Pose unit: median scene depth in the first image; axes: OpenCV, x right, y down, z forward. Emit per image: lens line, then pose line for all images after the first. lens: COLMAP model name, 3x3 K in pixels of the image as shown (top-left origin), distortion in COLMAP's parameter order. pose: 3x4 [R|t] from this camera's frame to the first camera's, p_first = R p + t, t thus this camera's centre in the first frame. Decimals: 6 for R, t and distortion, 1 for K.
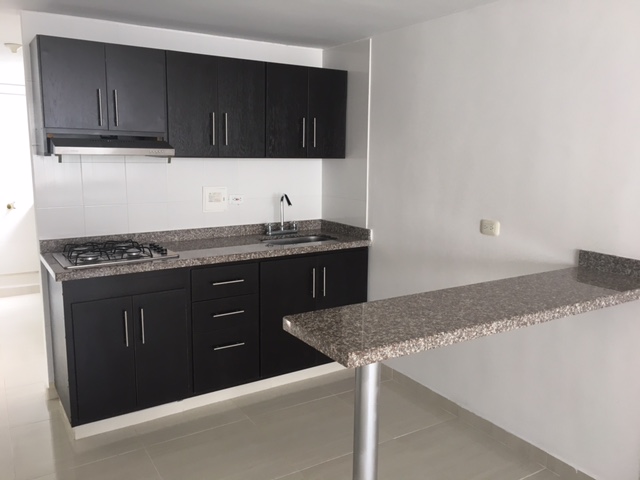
lens RADIAL K [[540.2, 0, 316.5], [0, 540.2, 231.6], [0, 0, 1]] dist [0.061226, -0.071997]
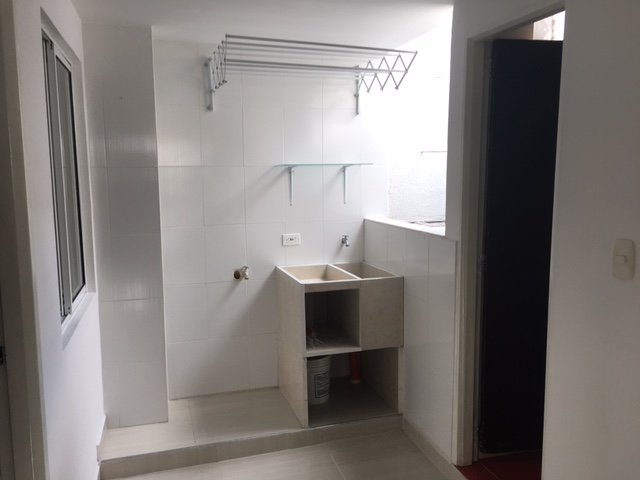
lens RADIAL K [[540.2, 0, 316.5], [0, 540.2, 231.6], [0, 0, 1]] dist [0.061226, -0.071997]
pose [[0.966412, 0.018354, -0.256343, -0.643437], [-0.026852, 0.999198, -0.029687, -0.145331], [0.255592, 0.035574, 0.966130, 0.900089]]
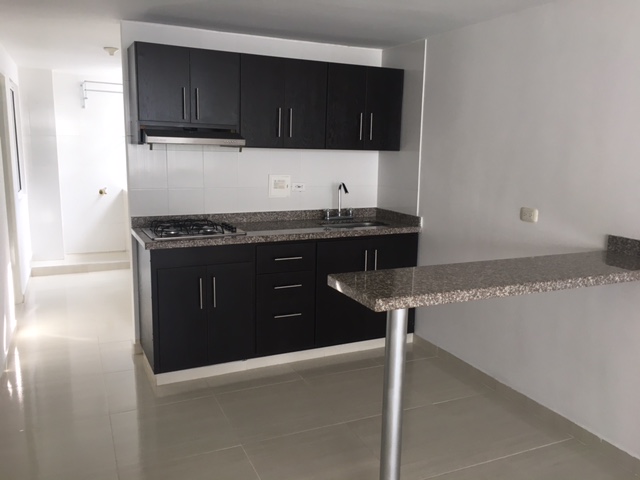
lens RADIAL K [[540.2, 0, 316.5], [0, 540.2, 231.6], [0, 0, 1]] dist [0.061226, -0.071997]
pose [[0.992200, 0.029375, -0.121145, 0.030422], [-0.028655, 0.999560, 0.007686, 0.027594], [0.121318, -0.004154, 0.992605, -0.112102]]
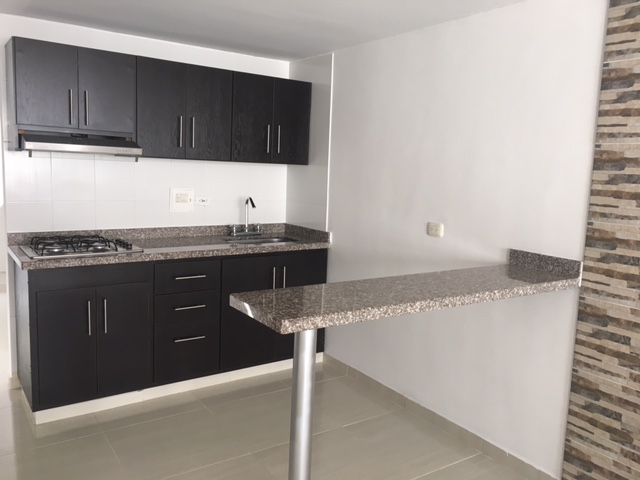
lens RADIAL K [[540.2, 0, 316.5], [0, 540.2, 231.6], [0, 0, 1]] dist [0.061226, -0.071997]
pose [[0.998822, 0.023422, 0.042498, 0.034587], [-0.022211, 0.999340, -0.028755, 0.030548], [-0.043144, 0.027778, 0.998683, -0.062107]]
